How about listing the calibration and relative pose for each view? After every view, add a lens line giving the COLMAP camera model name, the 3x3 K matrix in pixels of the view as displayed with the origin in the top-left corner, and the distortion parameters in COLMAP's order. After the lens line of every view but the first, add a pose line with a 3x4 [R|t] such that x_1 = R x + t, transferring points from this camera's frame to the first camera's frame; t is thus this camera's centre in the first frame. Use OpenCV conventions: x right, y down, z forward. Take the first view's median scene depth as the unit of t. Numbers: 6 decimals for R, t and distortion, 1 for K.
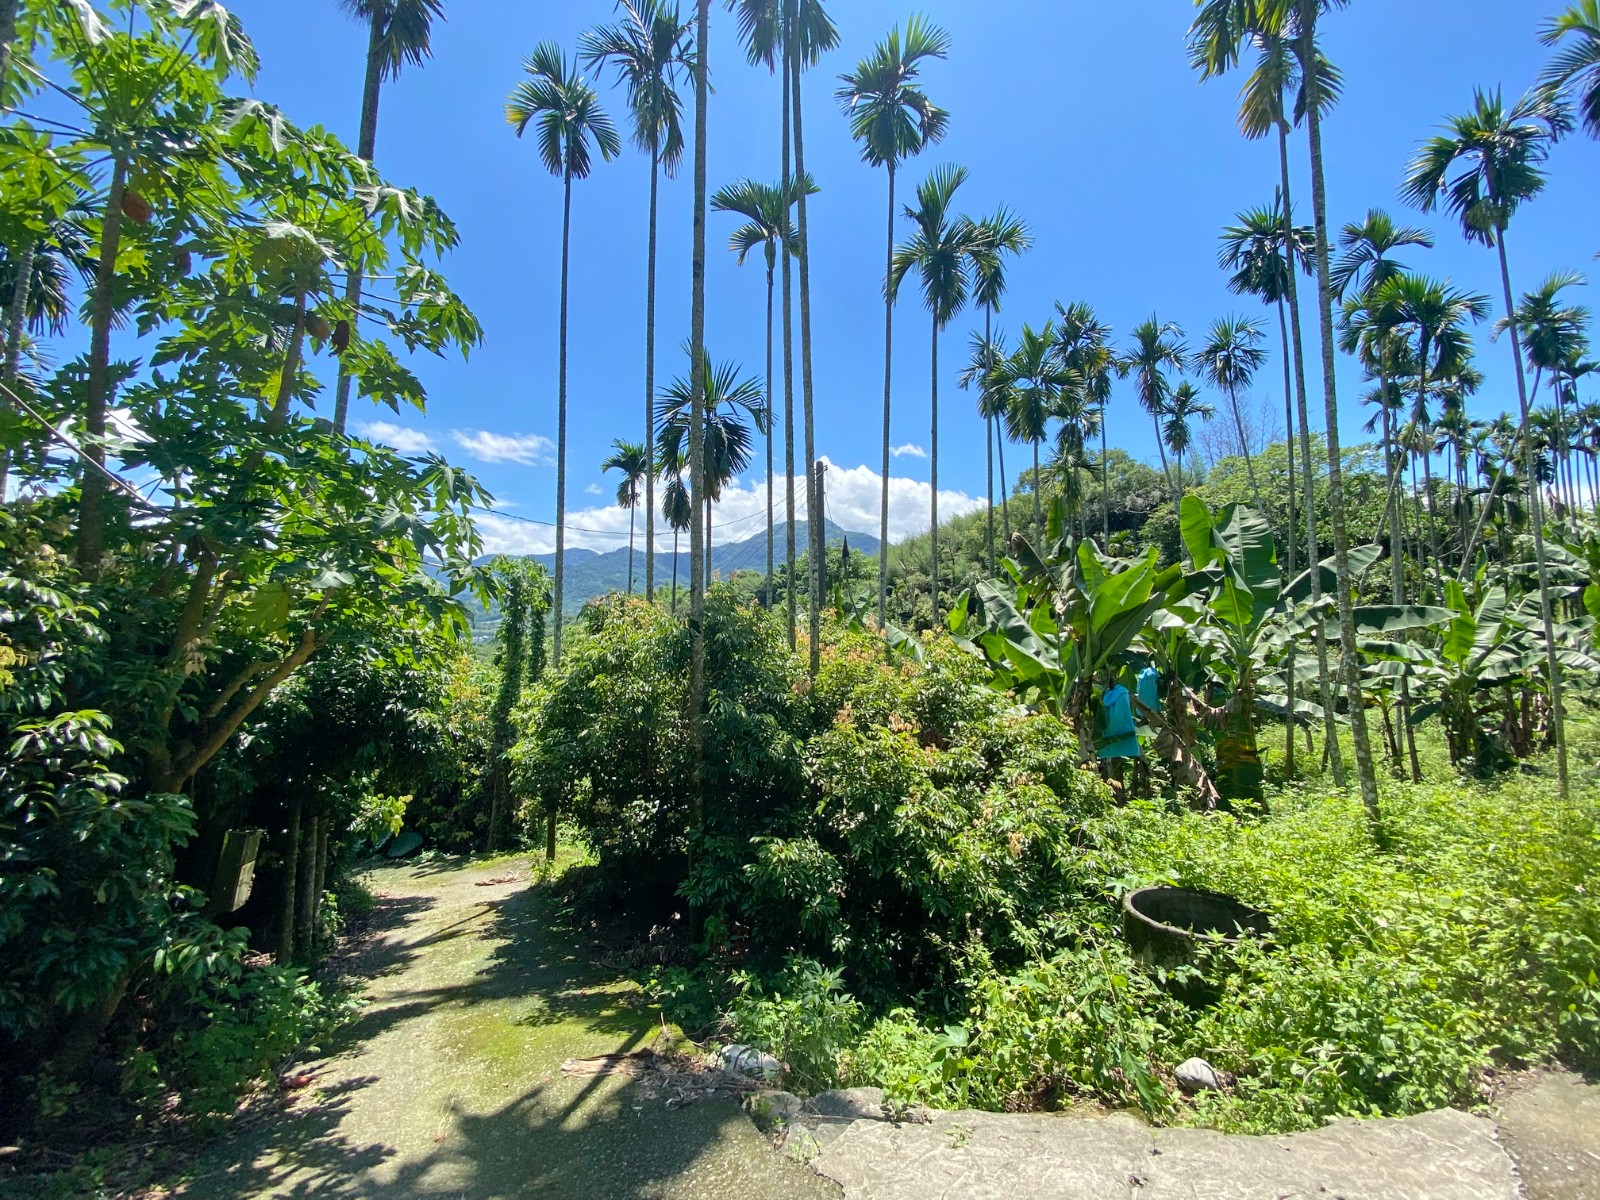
lens RADIAL K [[641.9, 0, 800.0], [0, 641.9, 600.0], [0, 0, 1]] dist [0.014125, -0.019917]
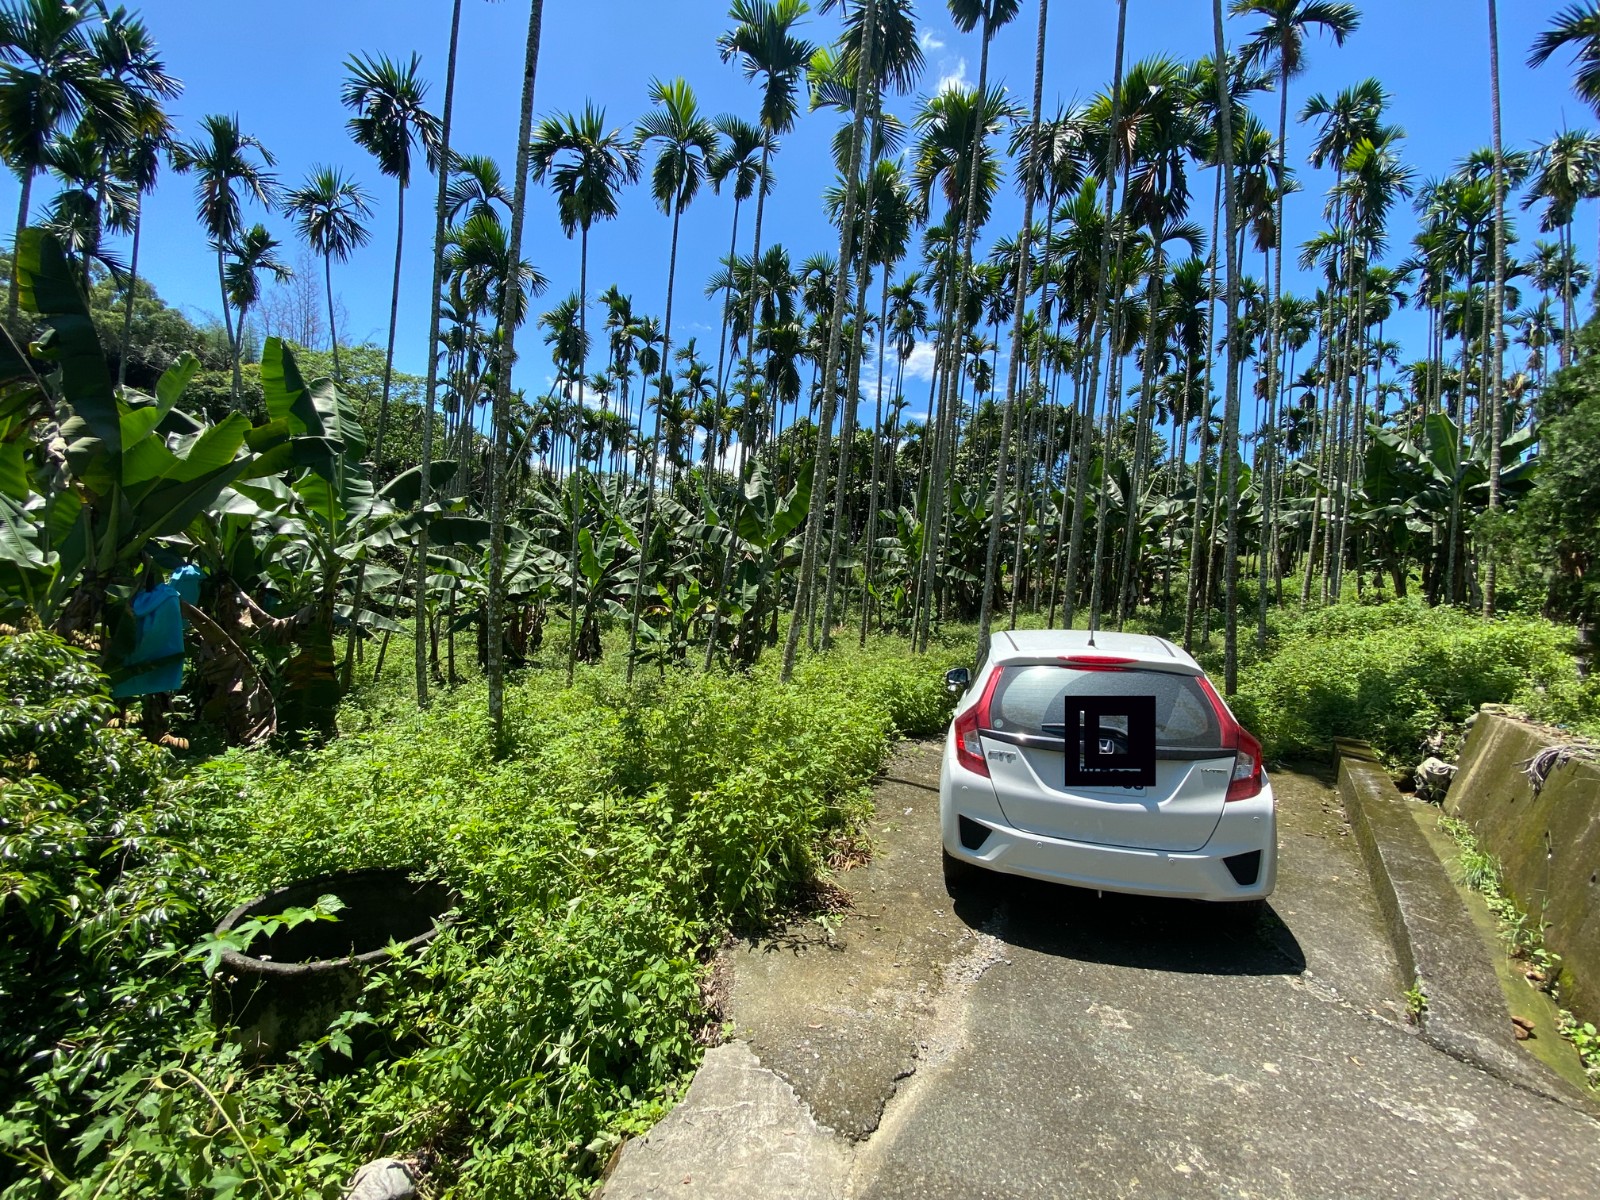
lens RADIAL K [[641.9, 0, 800.0], [0, 641.9, 600.0], [0, 0, 1]] dist [0.014125, -0.019917]
pose [[0.274138, 0.011552, 0.961621, 0.077837], [-0.140207, 0.989724, 0.028081, 0.057167], [-0.951415, -0.142524, 0.272941, 0.303995]]
